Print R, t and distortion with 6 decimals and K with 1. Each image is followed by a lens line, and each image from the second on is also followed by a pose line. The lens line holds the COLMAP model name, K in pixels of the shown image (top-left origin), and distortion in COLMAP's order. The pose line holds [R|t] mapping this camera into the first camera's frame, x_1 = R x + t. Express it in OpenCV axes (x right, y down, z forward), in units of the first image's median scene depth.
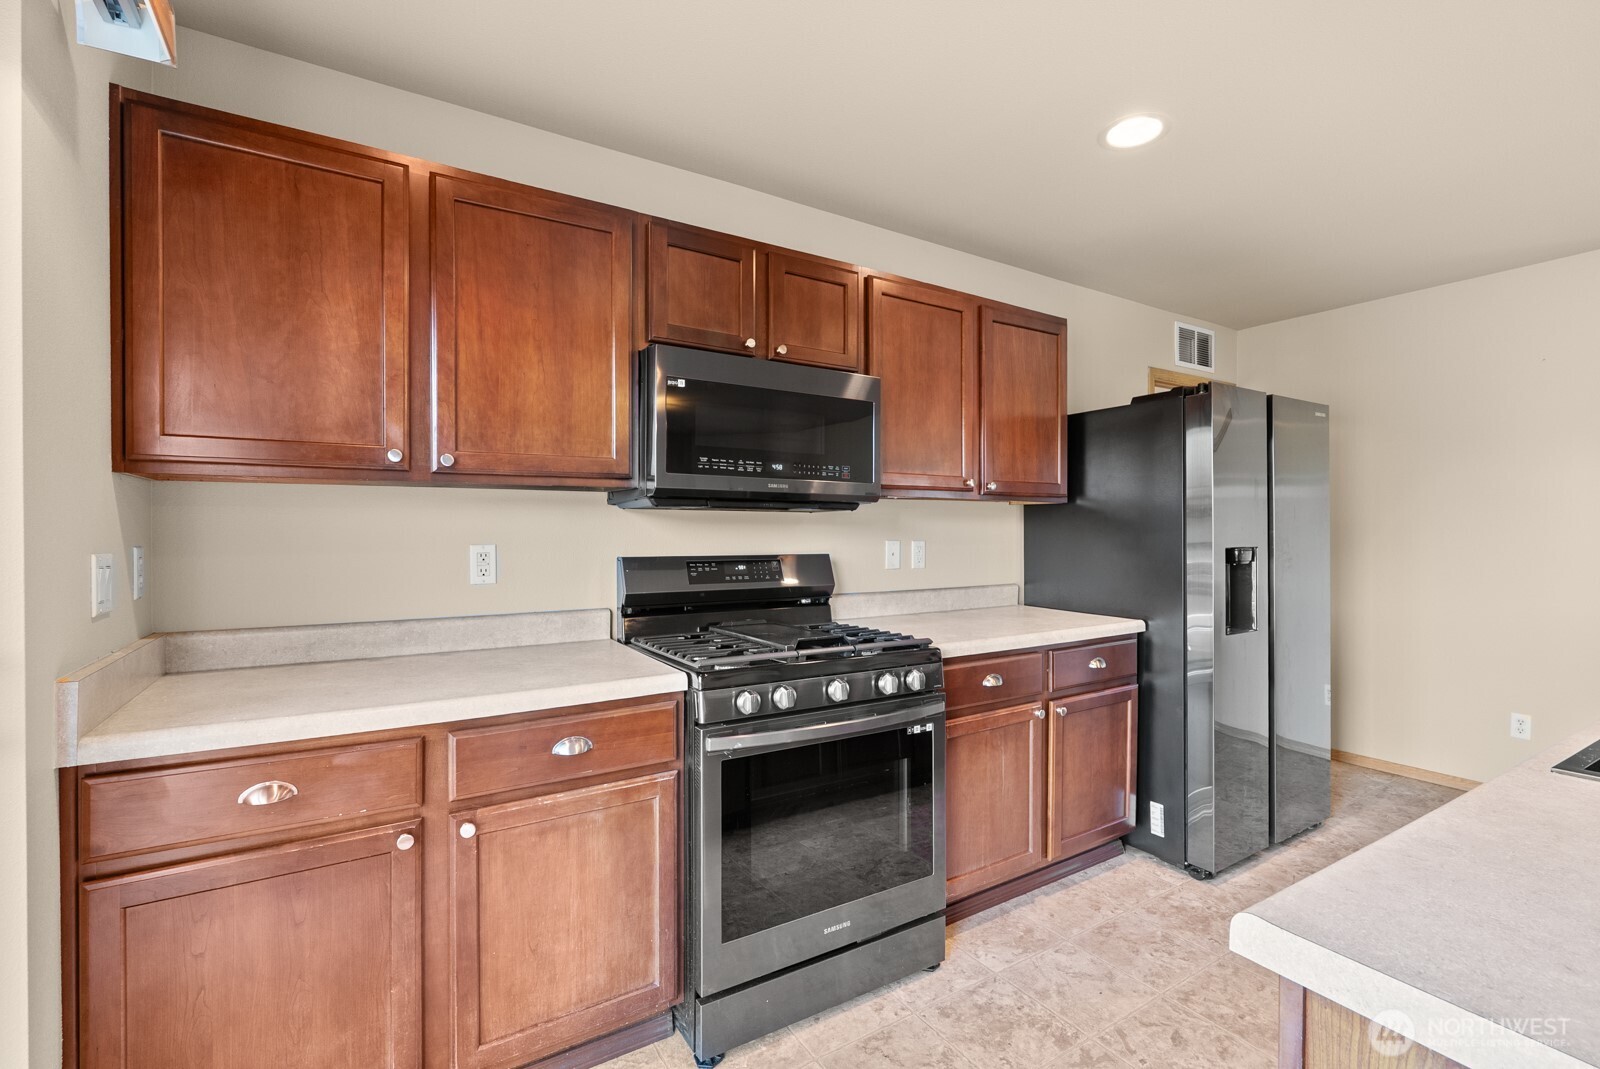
lens RADIAL K [[707.4, 0, 800.6], [0, 707.4, 533.9], [0, 0, 1]] dist [-0.003235, 0.001822]
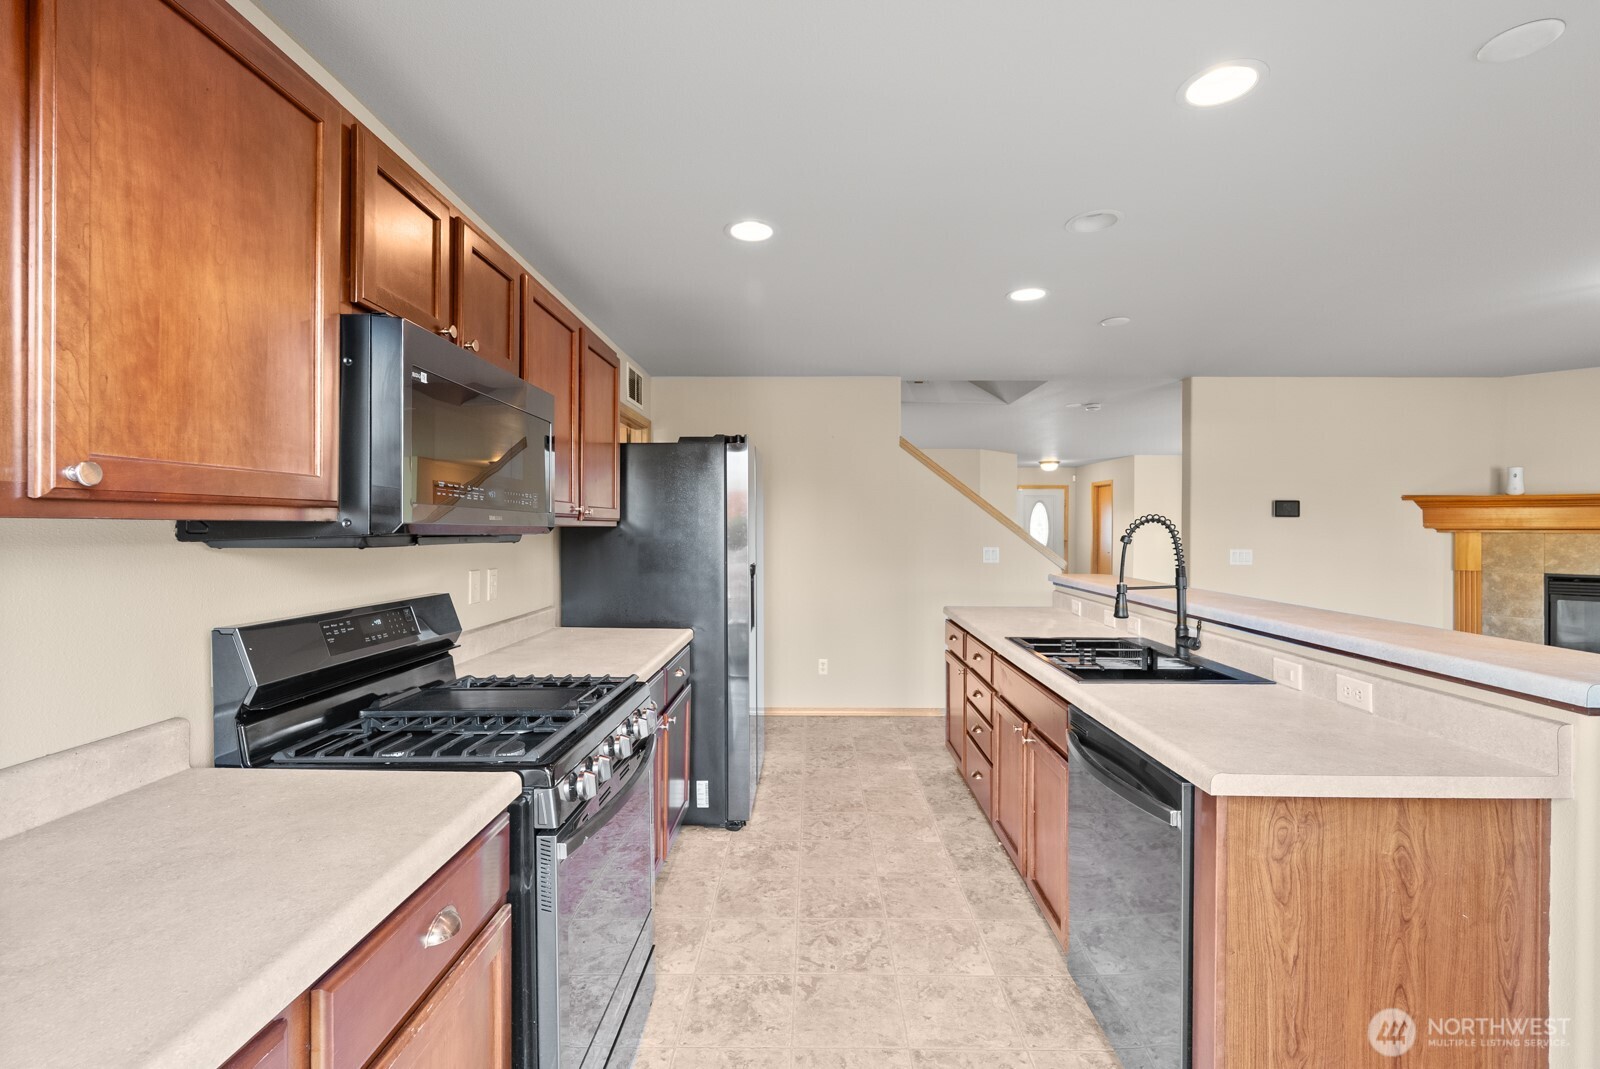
lens RADIAL K [[707.4, 0, 805.0], [0, 707.4, 532.7], [0, 0, 1]] dist [-0.003235, 0.001822]
pose [[0.541893, -0.002331, 0.840444, -0.601454], [0.000019, 0.999996, 0.002761, -0.061790], [-0.840448, -0.001480, 0.541891, 0.306360]]
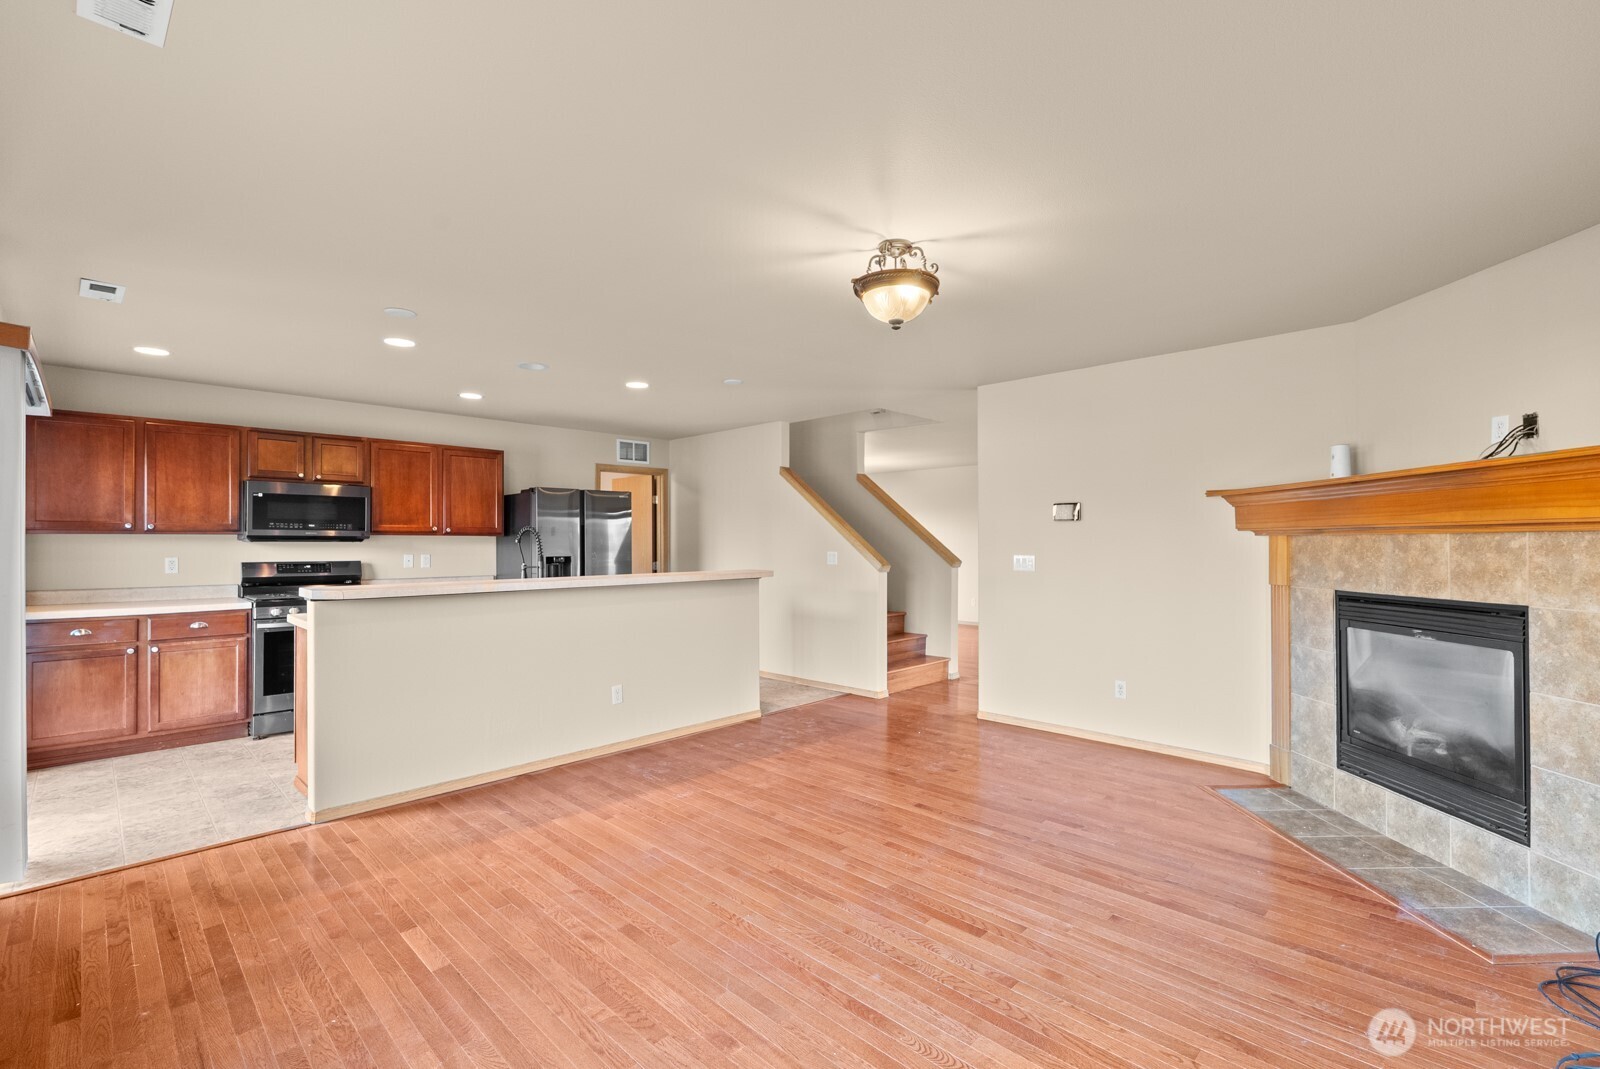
lens RADIAL K [[707.4, 0, 795.8], [0, 707.4, 539.6], [0, 0, 1]] dist [-0.003235, 0.001822]
pose [[0.973564, 0.001614, 0.228409, 1.231906], [0.000711, 0.999949, -0.010096, -0.021554], [-0.228414, 0.009991, 0.973513, -2.106068]]
